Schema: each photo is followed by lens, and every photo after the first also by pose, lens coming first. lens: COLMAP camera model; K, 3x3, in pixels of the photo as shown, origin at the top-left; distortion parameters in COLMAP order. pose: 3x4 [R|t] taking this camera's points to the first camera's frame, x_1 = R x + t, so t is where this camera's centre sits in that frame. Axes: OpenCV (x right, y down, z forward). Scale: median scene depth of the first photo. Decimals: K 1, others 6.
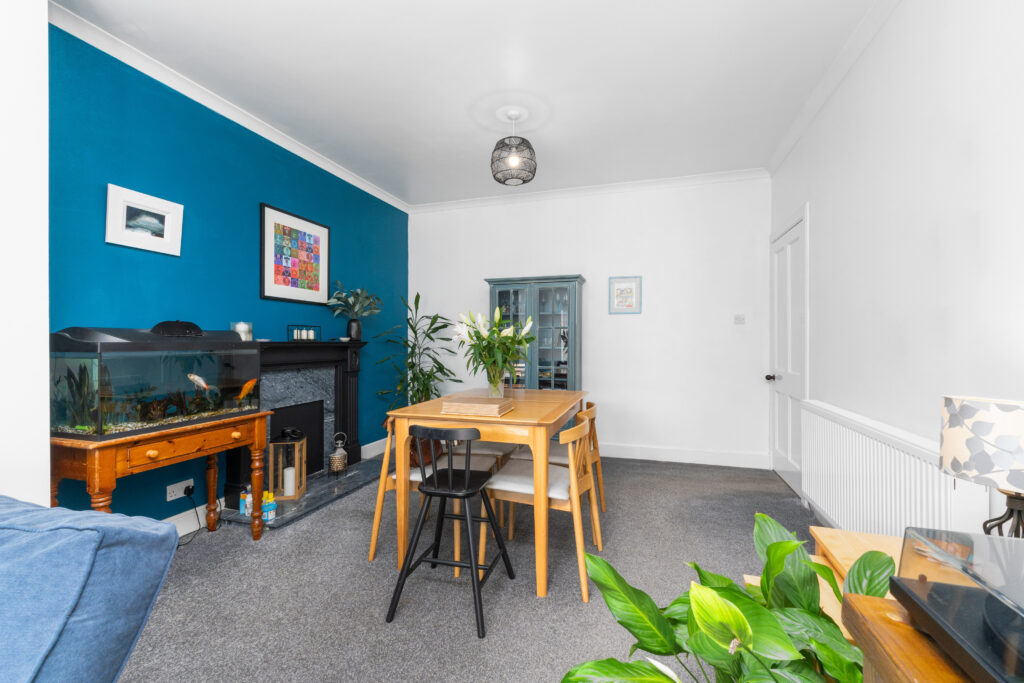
lens RADIAL K [[442.3, 0, 510.9], [0, 442.3, 343.1], [0, 0, 1]] dist [0.009727, 0.000603]
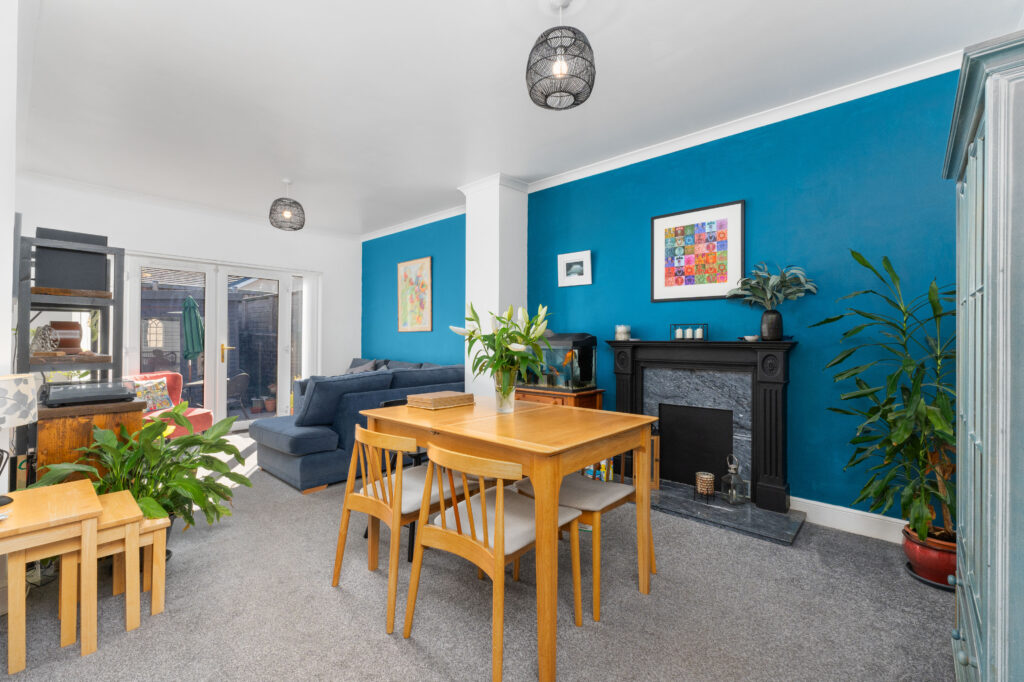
lens RADIAL K [[442.3, 0, 511.3], [0, 442.3, 331.3], [0, 0, 1]] dist [0.009727, 0.000603]
pose [[-0.413115, -0.020009, -0.910459, 0.562982], [-0.003897, 0.999788, -0.020204, -0.003188], [0.910670, -0.004798, -0.413106, 1.059848]]
